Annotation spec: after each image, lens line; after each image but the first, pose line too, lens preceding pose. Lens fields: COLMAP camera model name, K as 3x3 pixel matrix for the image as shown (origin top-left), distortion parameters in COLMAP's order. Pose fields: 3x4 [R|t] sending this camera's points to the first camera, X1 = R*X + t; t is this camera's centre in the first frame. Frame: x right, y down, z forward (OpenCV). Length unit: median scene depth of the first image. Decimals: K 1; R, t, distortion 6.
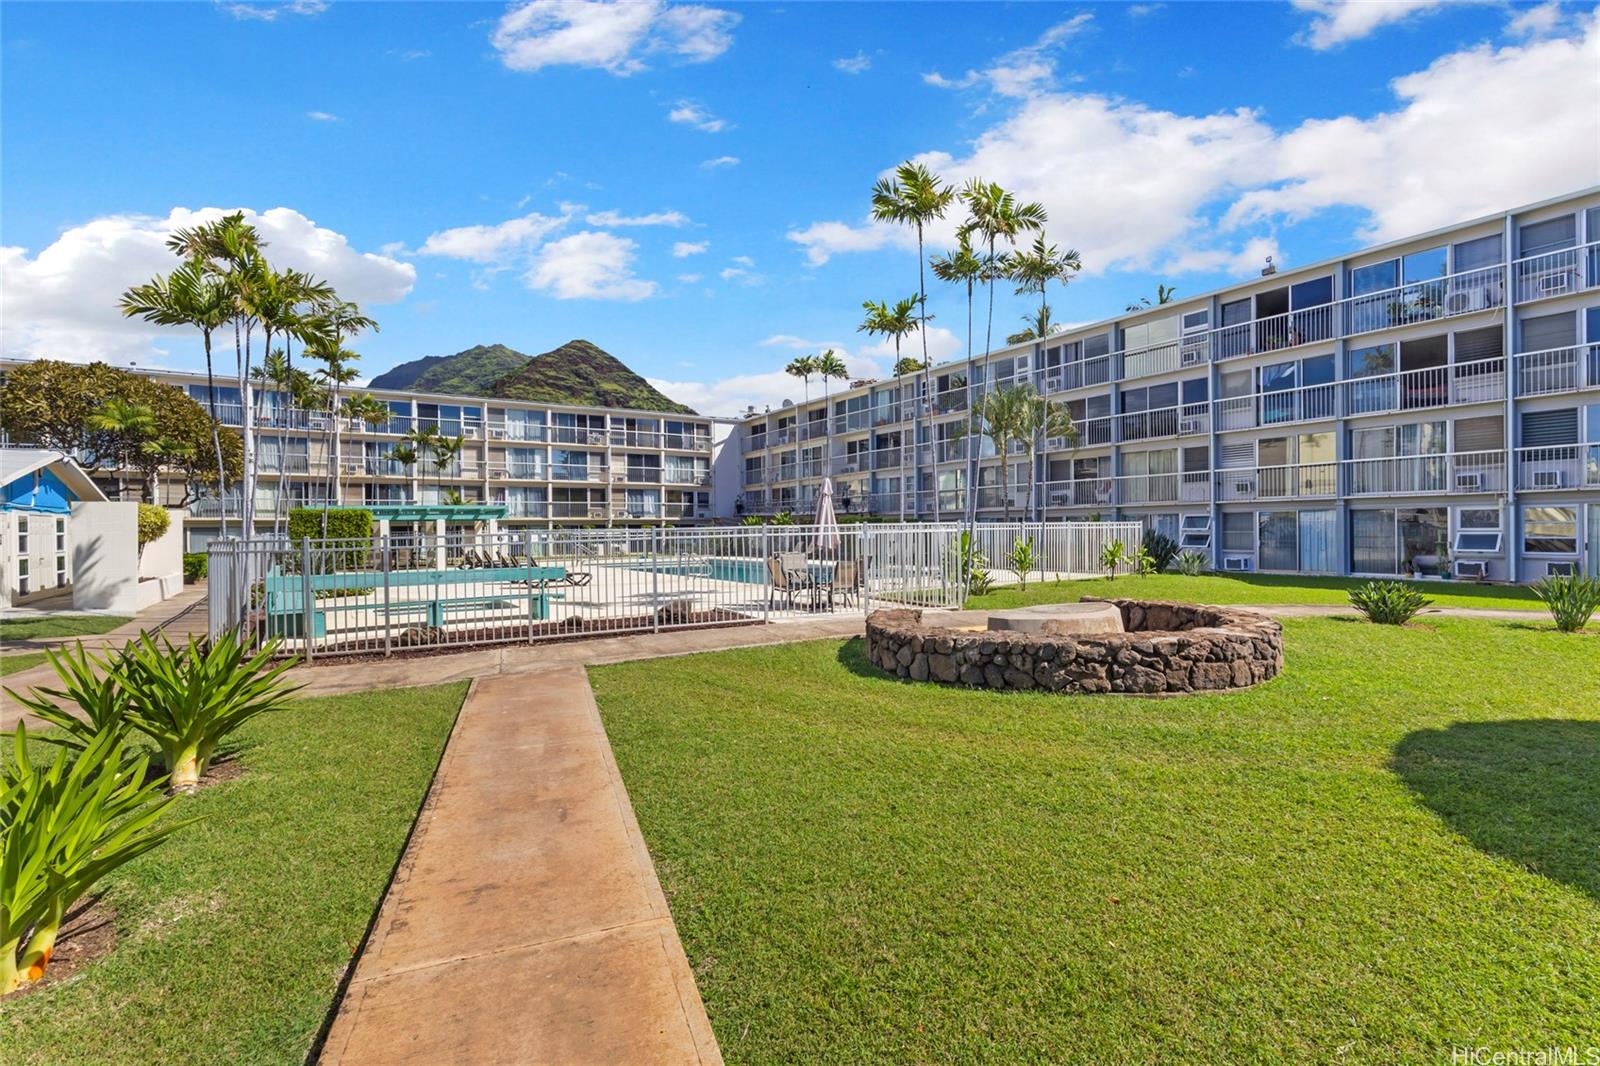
lens RADIAL K [[745.6, 0, 804.7], [0, 745.6, 521.6], [0, 0, 1]] dist [0.001921, 0.001171]
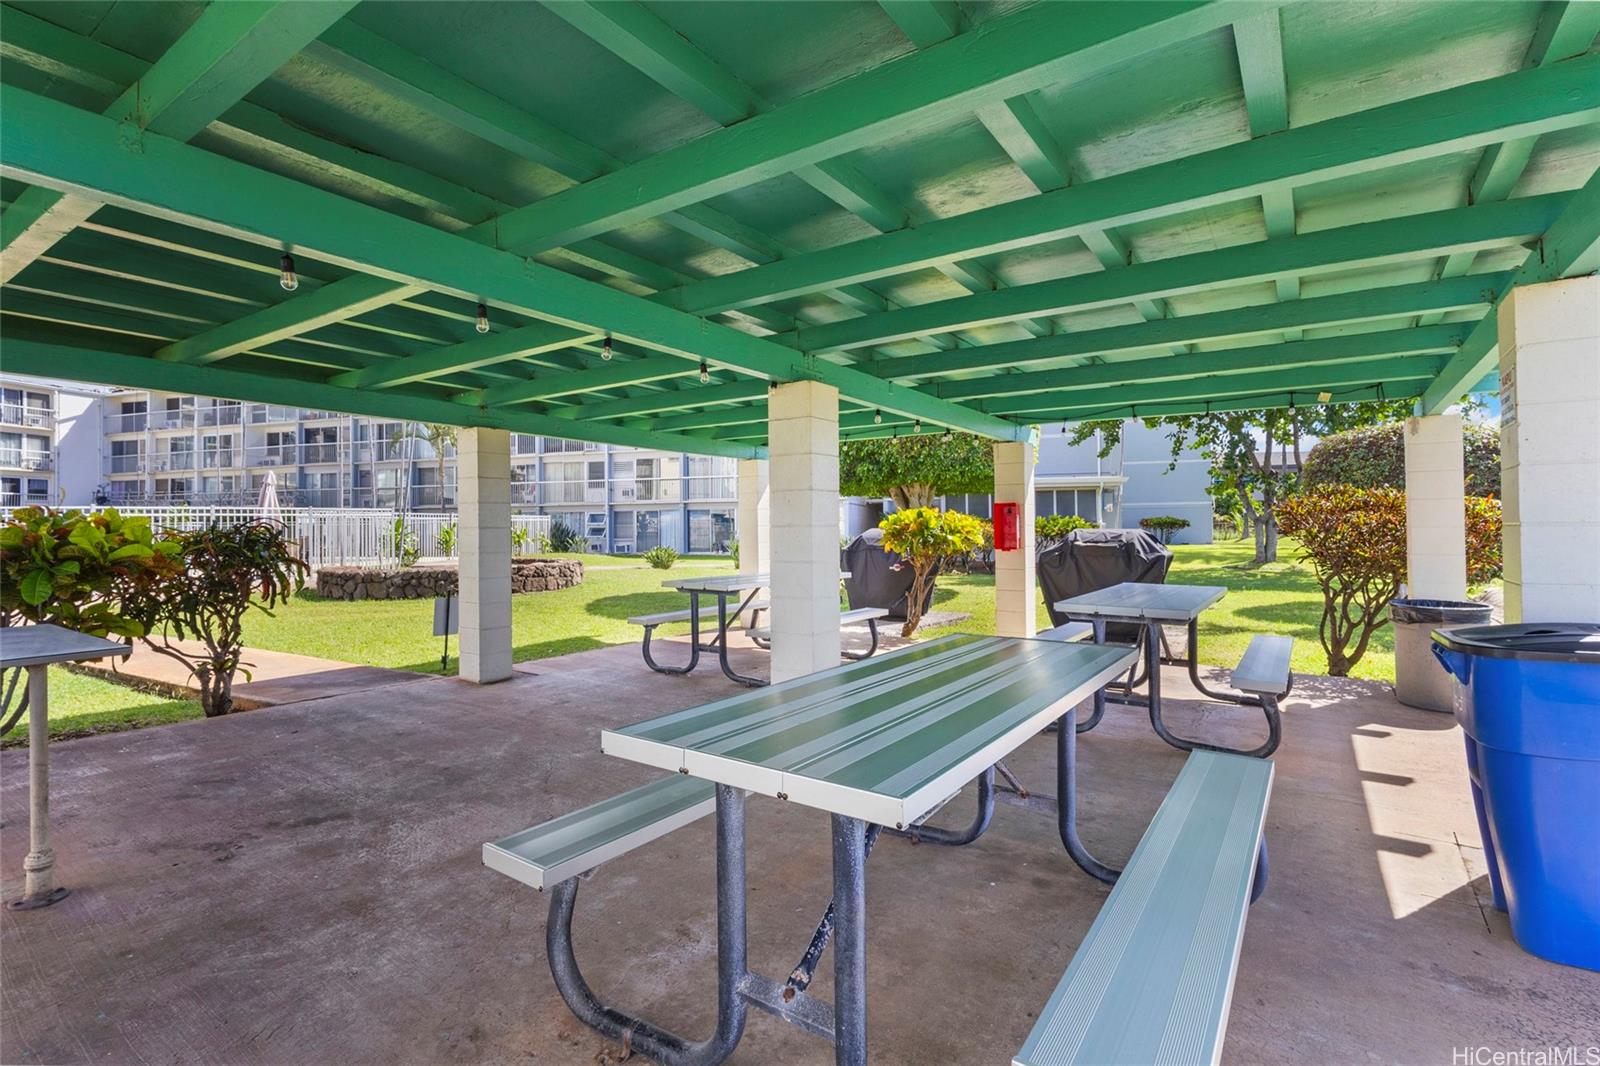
lens RADIAL K [[745.6, 0, 804.7], [0, 745.6, 521.6], [0, 0, 1]] dist [0.001921, 0.001171]
pose [[0.766433, 0.009268, 0.642258, -0.027492], [-0.004911, 0.999951, -0.008570, 0.009963], [-0.642306, 0.003414, 0.766441, -0.159173]]
